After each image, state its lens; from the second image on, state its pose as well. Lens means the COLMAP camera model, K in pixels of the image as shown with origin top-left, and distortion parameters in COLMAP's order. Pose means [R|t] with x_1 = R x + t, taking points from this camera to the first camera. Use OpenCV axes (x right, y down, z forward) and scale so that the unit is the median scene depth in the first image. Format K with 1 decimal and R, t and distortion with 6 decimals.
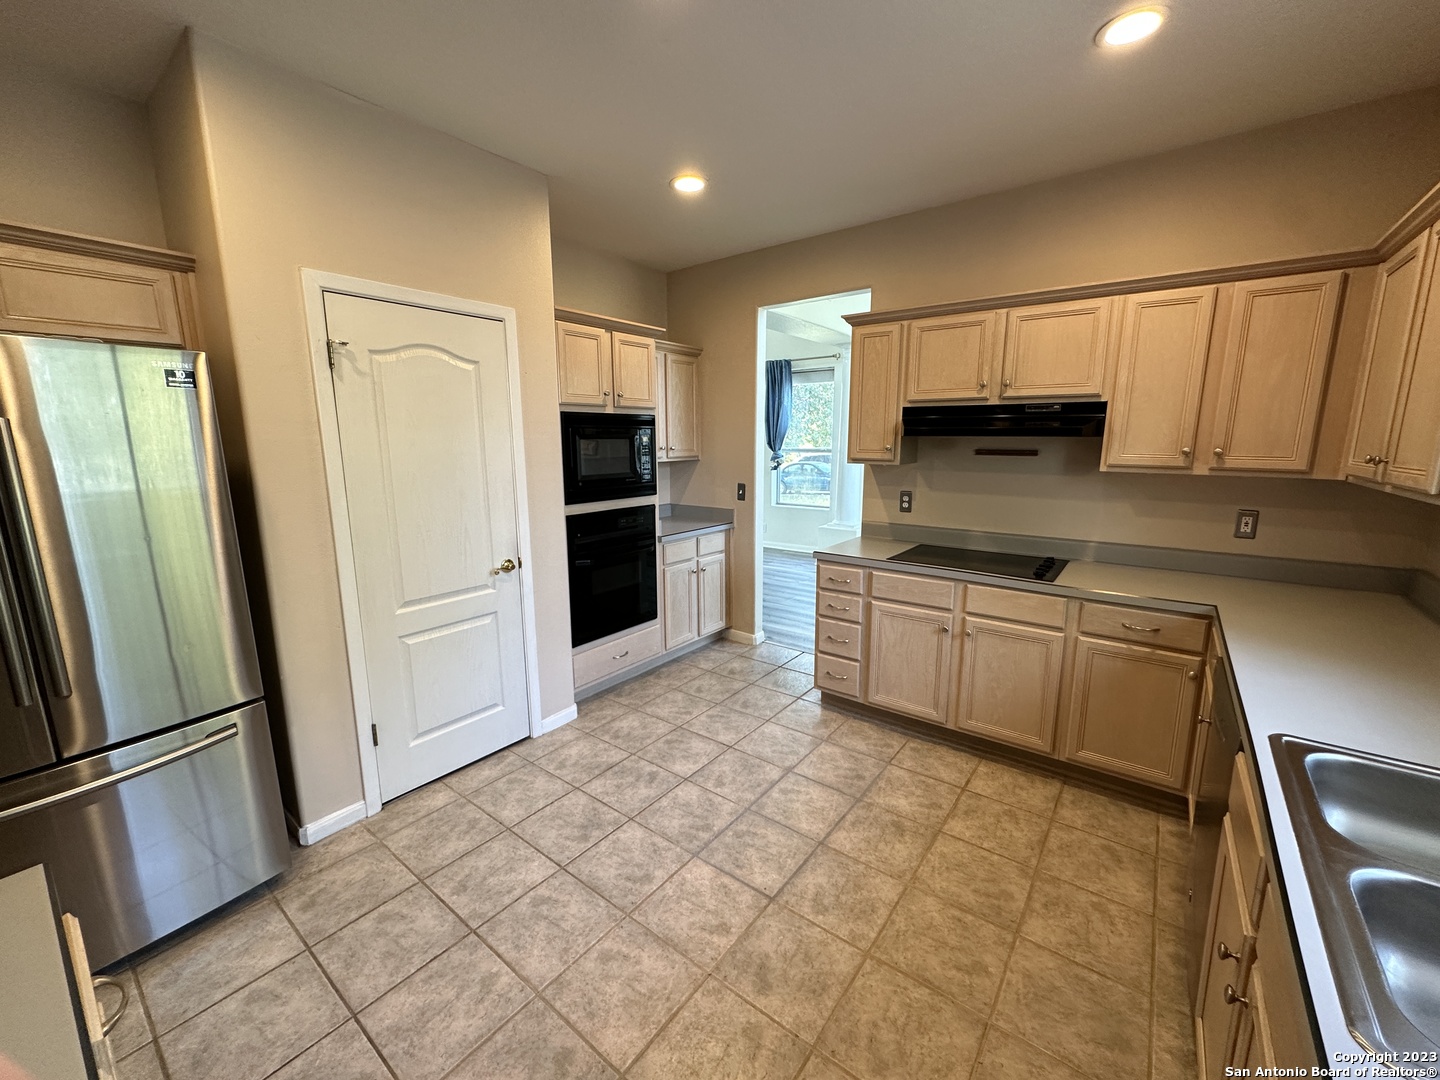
lens RADIAL K [[590.2, 0, 699.1], [0, 590.2, 538.3], [0, 0, 1]] dist [-0.006712, 0.001200]
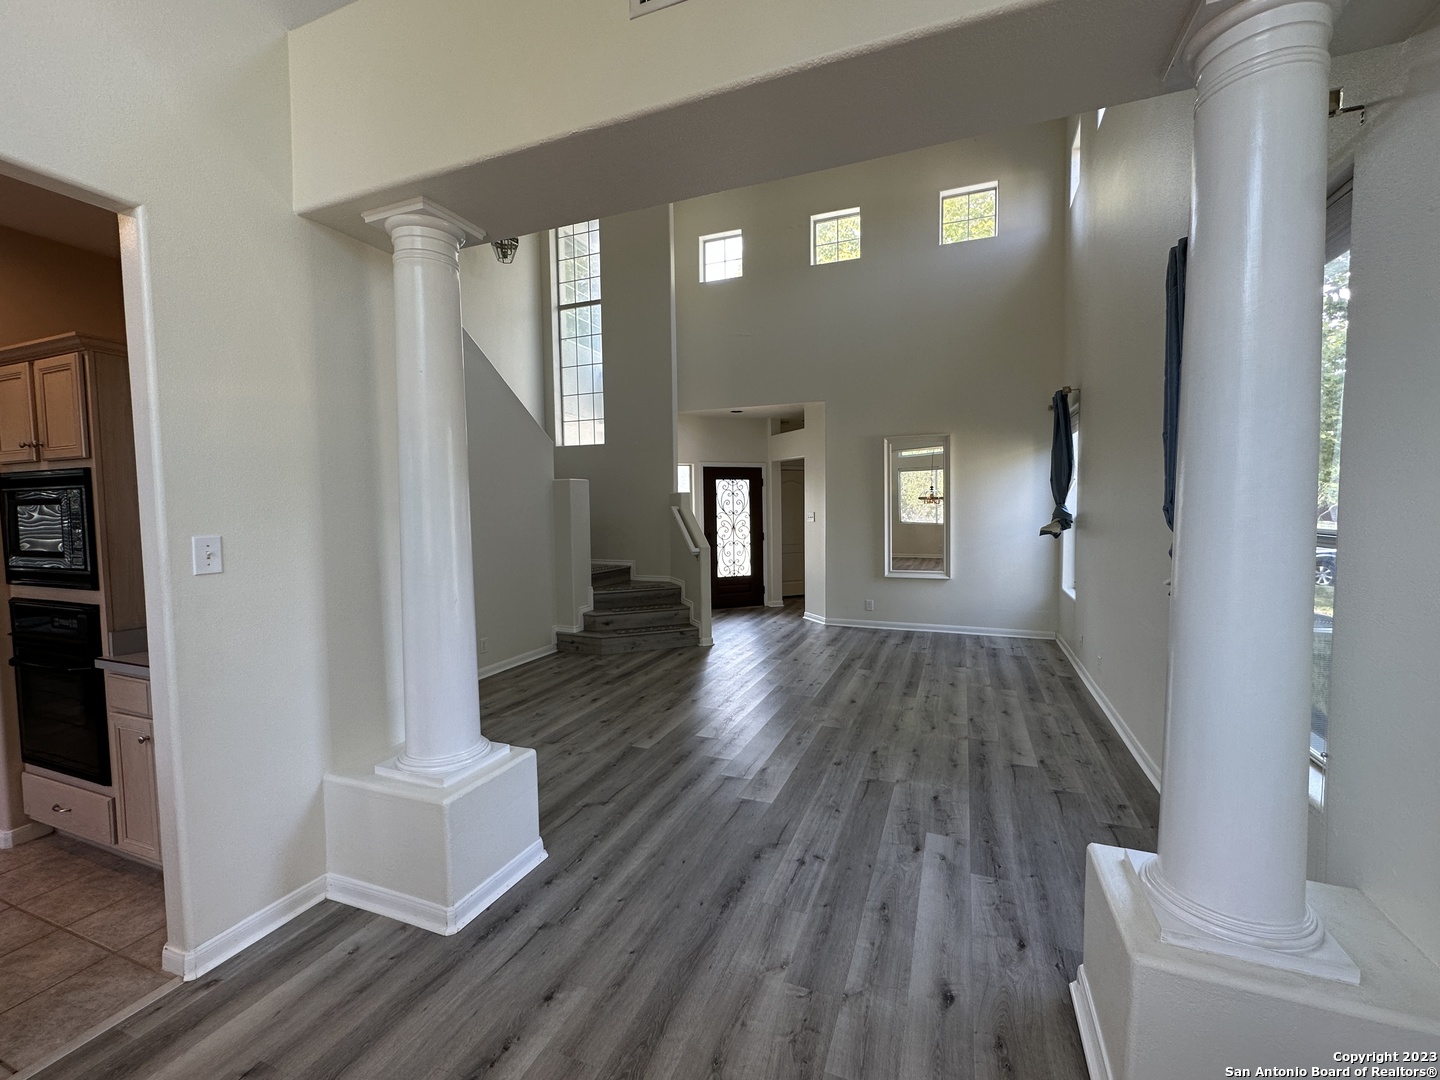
lens RADIAL K [[590.2, 0, 714.9], [0, 590.2, 540.9], [0, 0, 1]] dist [-0.006712, 0.001200]
pose [[0.288175, 0.055145, -0.955989, 0.876764], [-0.152368, 0.988262, 0.011076, -0.286727], [0.945378, 0.142470, 0.293194, 1.746508]]
